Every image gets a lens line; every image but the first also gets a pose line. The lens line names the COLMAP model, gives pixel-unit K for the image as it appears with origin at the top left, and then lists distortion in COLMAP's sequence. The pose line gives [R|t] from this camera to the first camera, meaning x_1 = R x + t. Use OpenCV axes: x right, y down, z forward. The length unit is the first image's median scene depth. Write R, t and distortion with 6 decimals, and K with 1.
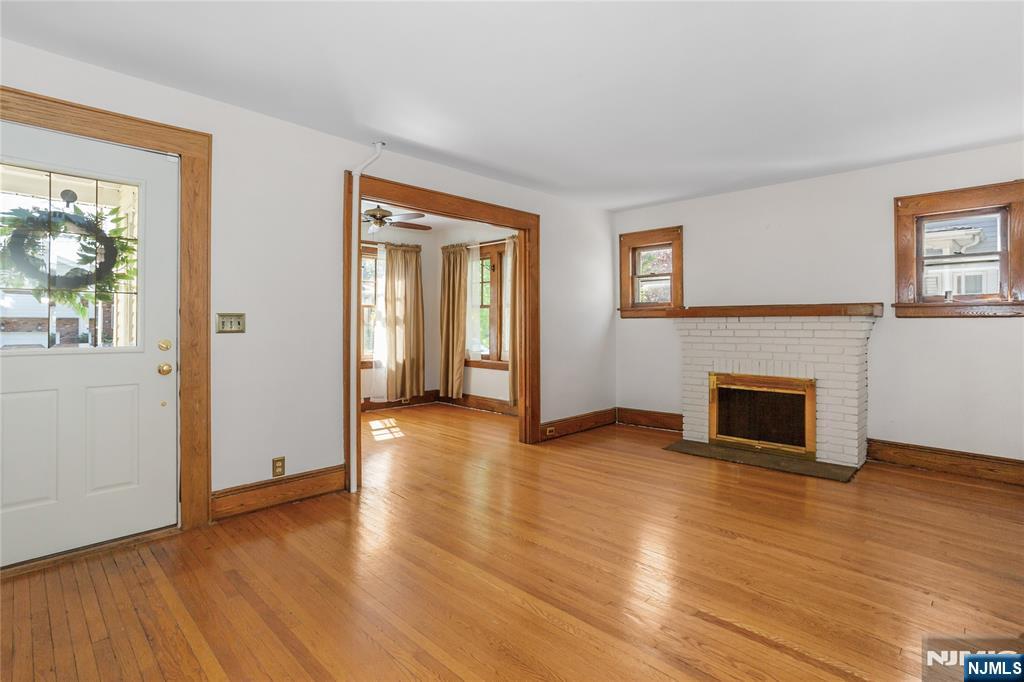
lens RADIAL K [[500.0, 0, 513.9], [0, 500.0, 335.3], [0, 0, 1]] dist [0.001156, 0.000435]
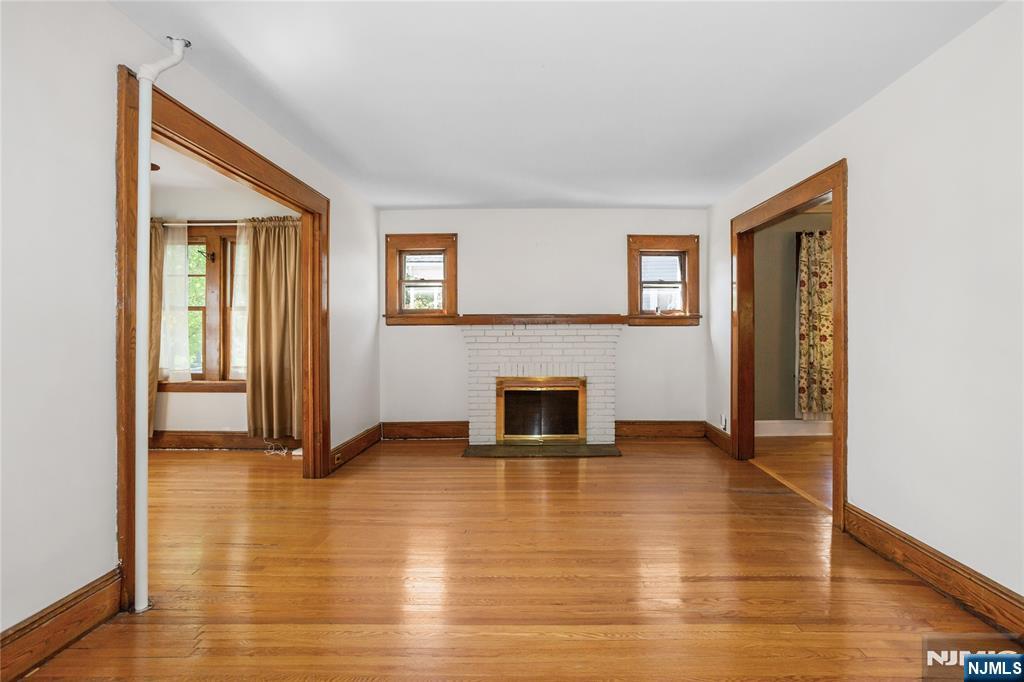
lens RADIAL K [[509.0, 0, 512.0], [0, 509.0, 341.0], [0, 0, 1]] dist [0.000946, 0.001042]
pose [[0.739821, -0.013460, 0.672670, -0.251420], [0.017953, 0.999839, 0.000263, -0.001312], [-0.672565, 0.011882, 0.739943, 0.151106]]
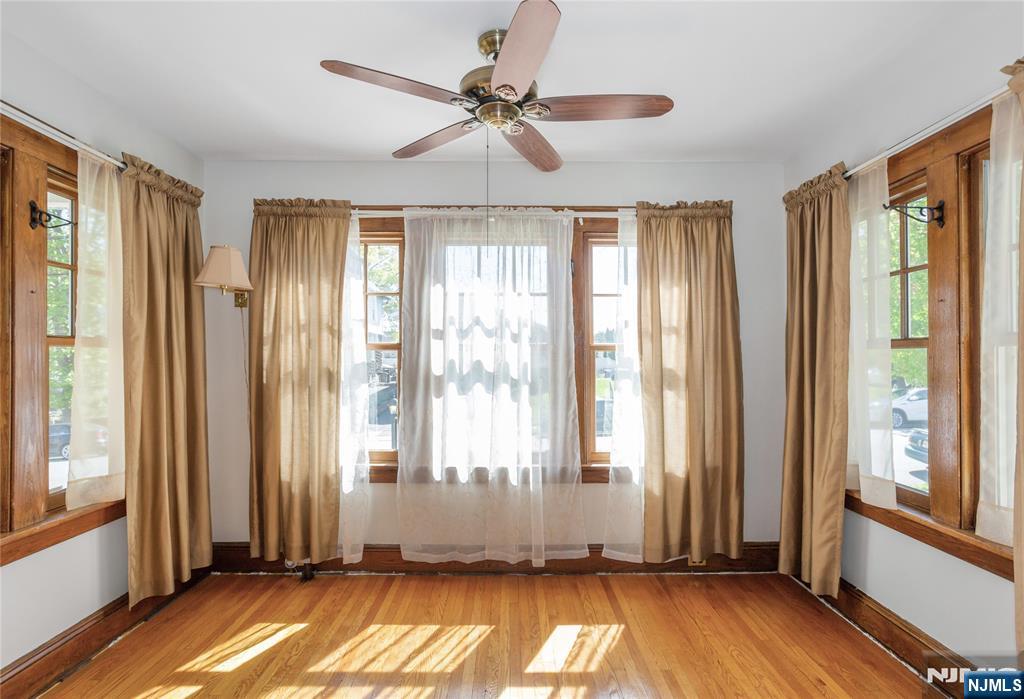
lens RADIAL K [[530.1, 0, 512.0], [0, 530.1, 349.5], [0, 0, 1]] dist [-0.030460, 0.000327]
pose [[0.723465, -0.013500, -0.690229, -0.015006], [-0.010690, 0.999470, -0.030754, -0.046023], [0.690278, 0.029628, 0.722937, 0.670717]]
